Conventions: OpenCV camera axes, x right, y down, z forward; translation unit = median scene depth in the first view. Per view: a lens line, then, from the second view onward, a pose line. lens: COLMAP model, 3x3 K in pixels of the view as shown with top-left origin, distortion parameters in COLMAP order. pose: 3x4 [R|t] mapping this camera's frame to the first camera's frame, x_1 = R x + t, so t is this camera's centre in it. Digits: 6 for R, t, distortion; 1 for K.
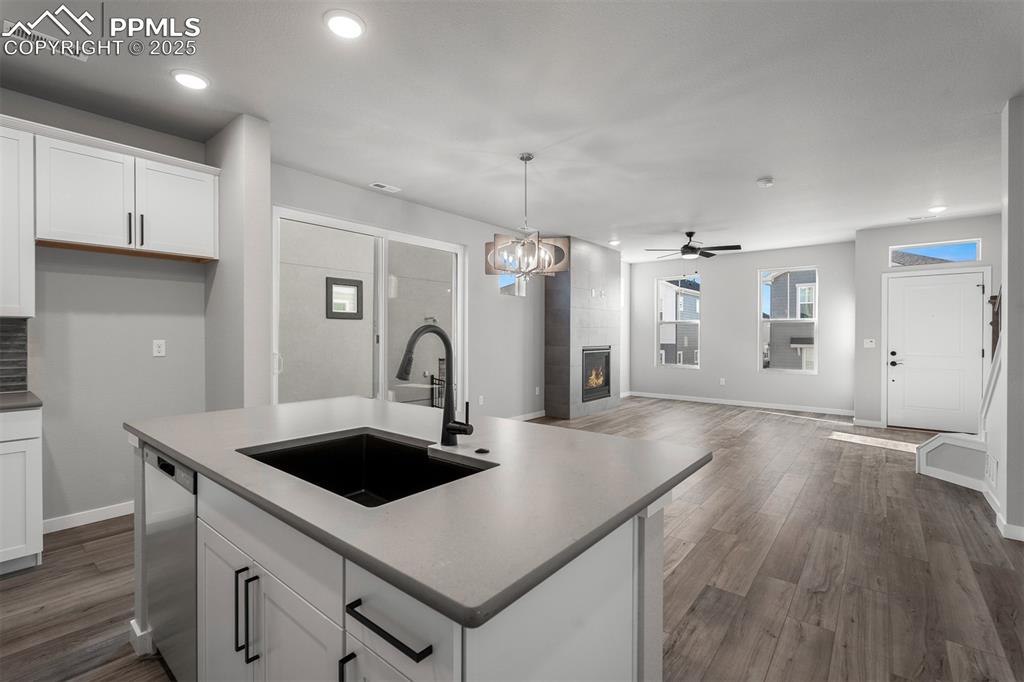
lens RADIAL K [[454.0, 0, 510.8], [0, 454.0, 338.3], [0, 0, 1]] dist [-0.001481, -0.000423]
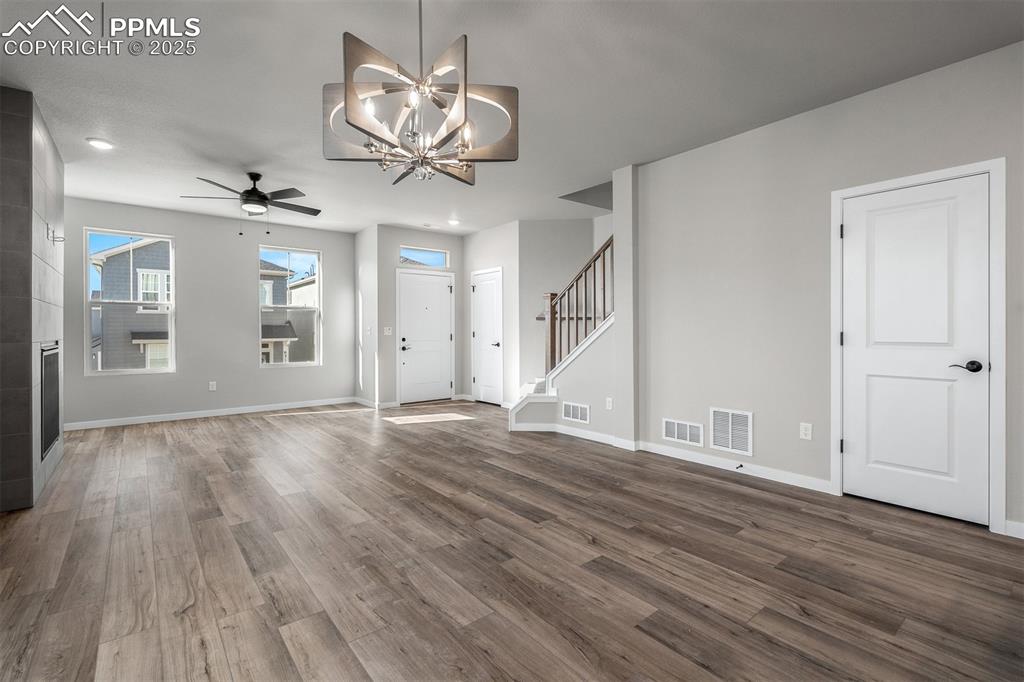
lens RADIAL K [[461.8, 0, 508.4], [0, 461.8, 331.6], [0, 0, 1]] dist [-0.002165, 0.000134]
pose [[0.203841, -0.004679, 0.978993, -0.488966], [0.011609, 0.999930, 0.002362, 0.027887], [-0.978935, 0.010883, 0.203881, 1.037438]]
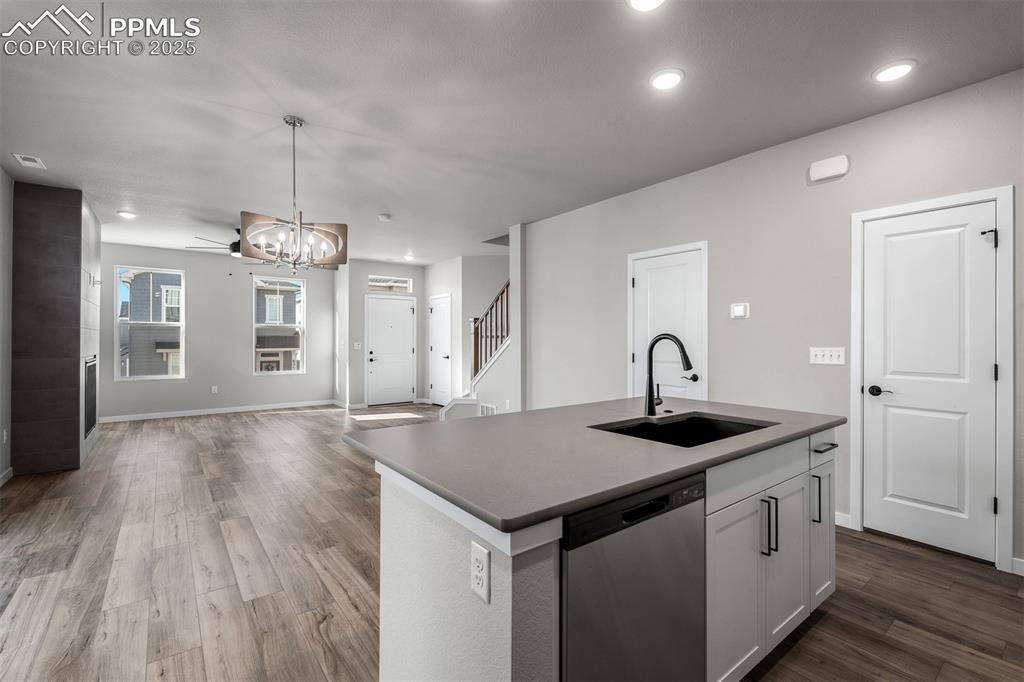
lens RADIAL K [[454.0, 0, 510.8], [0, 454.0, 338.3], [0, 0, 1]] dist [-0.001481, -0.000423]
pose [[0.228386, 0.001055, 0.973570, -0.839043], [0.007451, 0.999968, -0.002831, -0.007558], [-0.973542, 0.007901, 0.228371, 0.549241]]
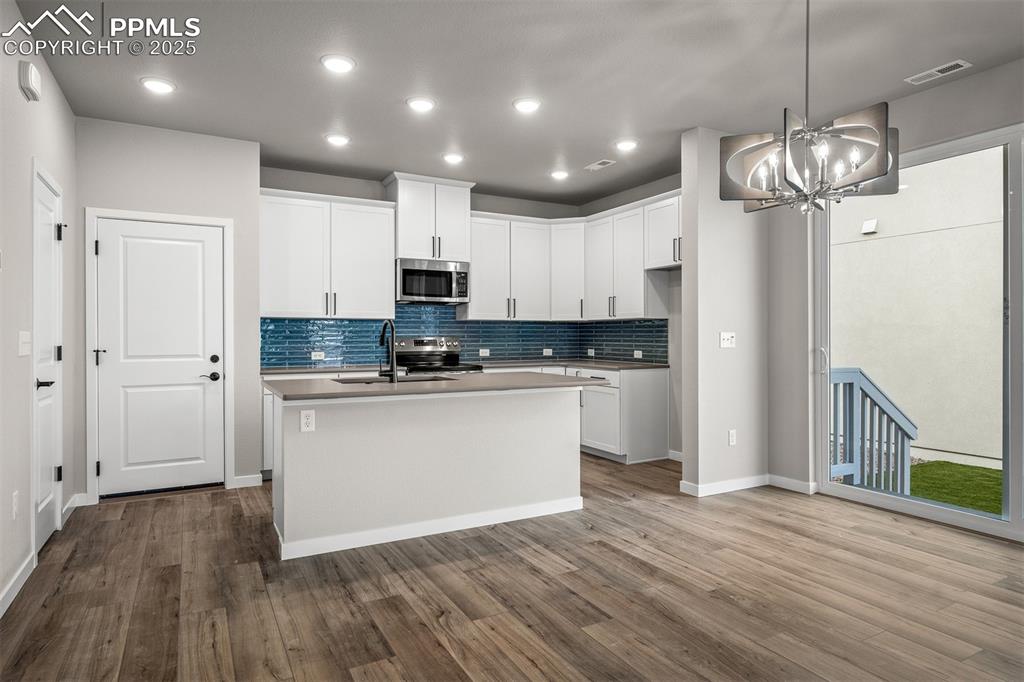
lens RADIAL K [[586.7, 0, 512.0], [0, 586.7, 341.0], [0, 0, 1]] dist [-0.002246, -0.000270]
pose [[-0.372941, 0.005951, -0.927836, 0.957668], [-0.006254, 0.999941, 0.008927, 0.018072], [0.927834, 0.009132, -0.372882, 1.176711]]
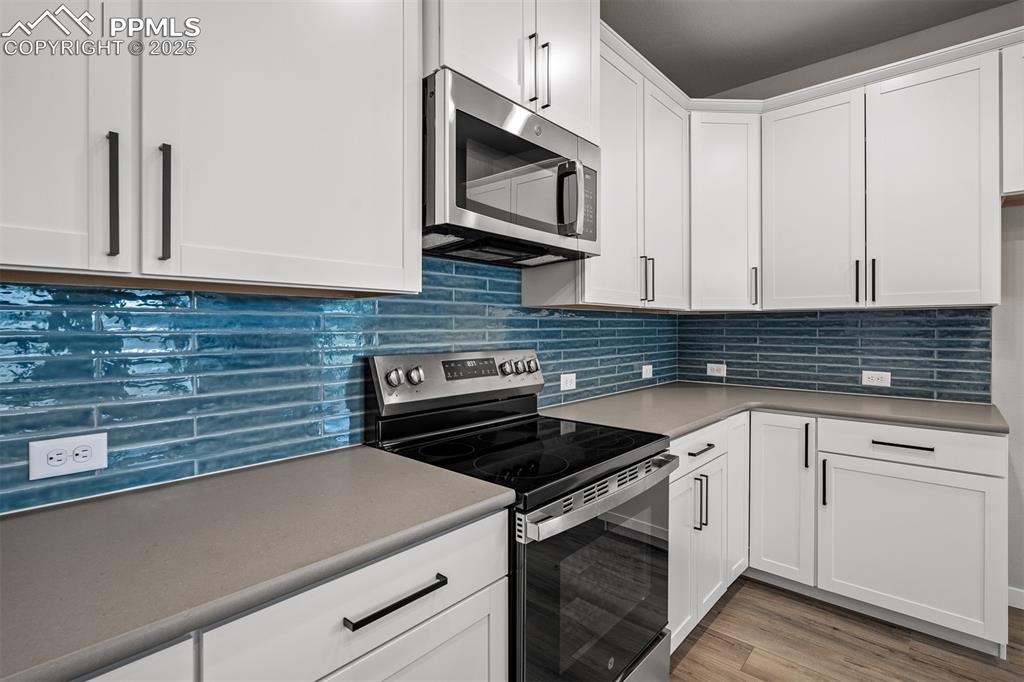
lens RADIAL K [[487.8, 0, 512.1], [0, 487.8, 328.3], [0, 0, 1]] dist [-0.003895, -0.000432]
pose [[-0.038407, -0.001430, -0.999261, -0.221236], [-0.006246, 0.999980, -0.001191, -0.002849], [0.999243, 0.006196, -0.038415, 0.224813]]
